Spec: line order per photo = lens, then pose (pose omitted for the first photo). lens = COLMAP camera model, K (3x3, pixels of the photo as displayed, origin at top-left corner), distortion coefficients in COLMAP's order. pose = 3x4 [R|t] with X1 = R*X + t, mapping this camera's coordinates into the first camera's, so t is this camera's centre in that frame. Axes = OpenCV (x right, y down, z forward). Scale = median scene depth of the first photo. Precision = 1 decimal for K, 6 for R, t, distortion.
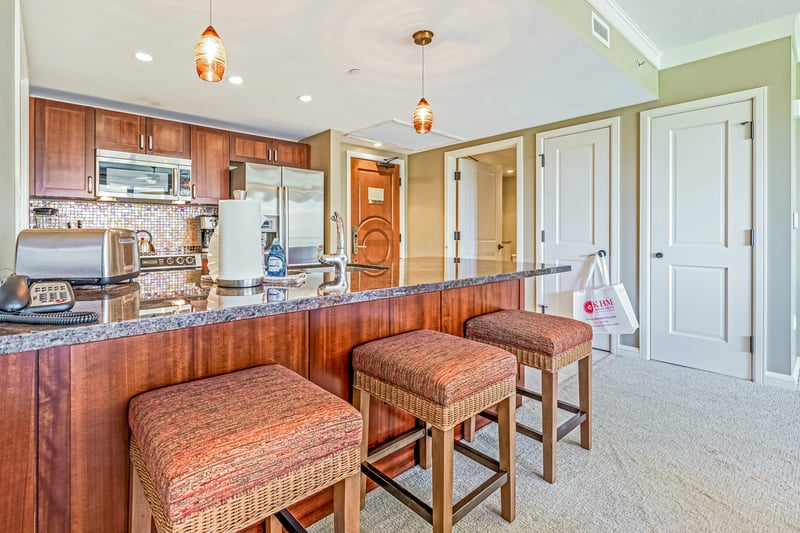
lens RADIAL K [[382.1, 0, 367.4], [0, 382.1, 235.0], [0, 0, 1]] dist [0.001791, 0.000063]
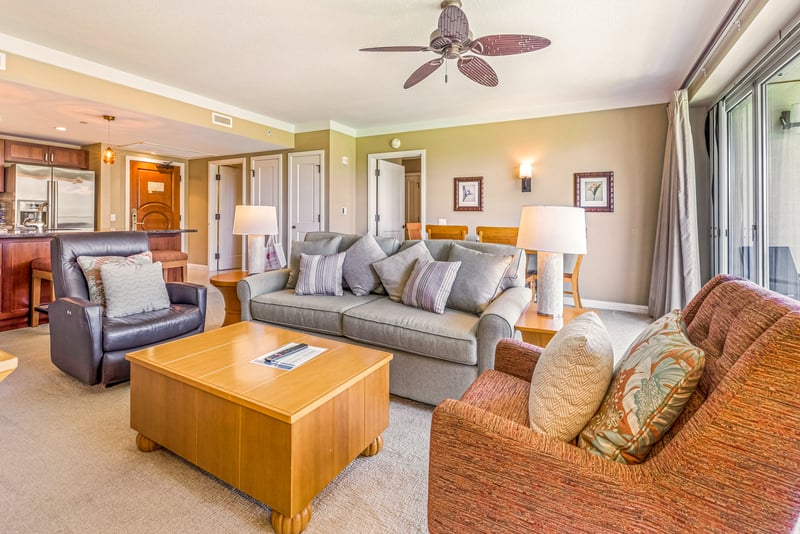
lens RADIAL K [[357.7, 0, 409.5], [0, 357.7, 215.1], [0, 0, 1]] dist [0.000789, 0.000316]
pose [[0.924816, 0.015936, 0.380080, 0.512767], [-0.012314, 0.999853, -0.011959, 0.004304], [-0.380214, 0.006380, 0.924876, -0.773157]]
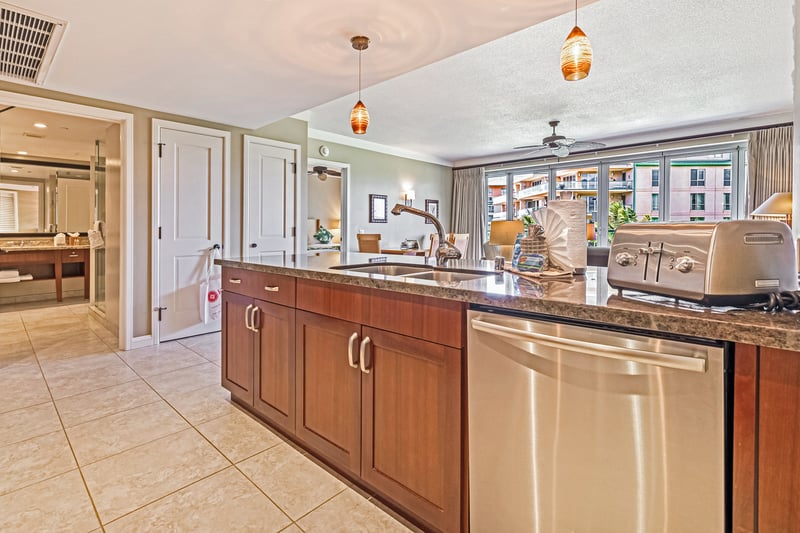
lens RADIAL K [[382.1, 0, 367.4], [0, 382.1, 235.0], [0, 0, 1]] dist [0.001791, 0.000063]
pose [[-0.091824, -0.013870, 0.995679, -0.516807], [0.010595, 0.999833, 0.014905, -0.000185], [-0.995719, 0.011918, -0.091662, 0.607925]]
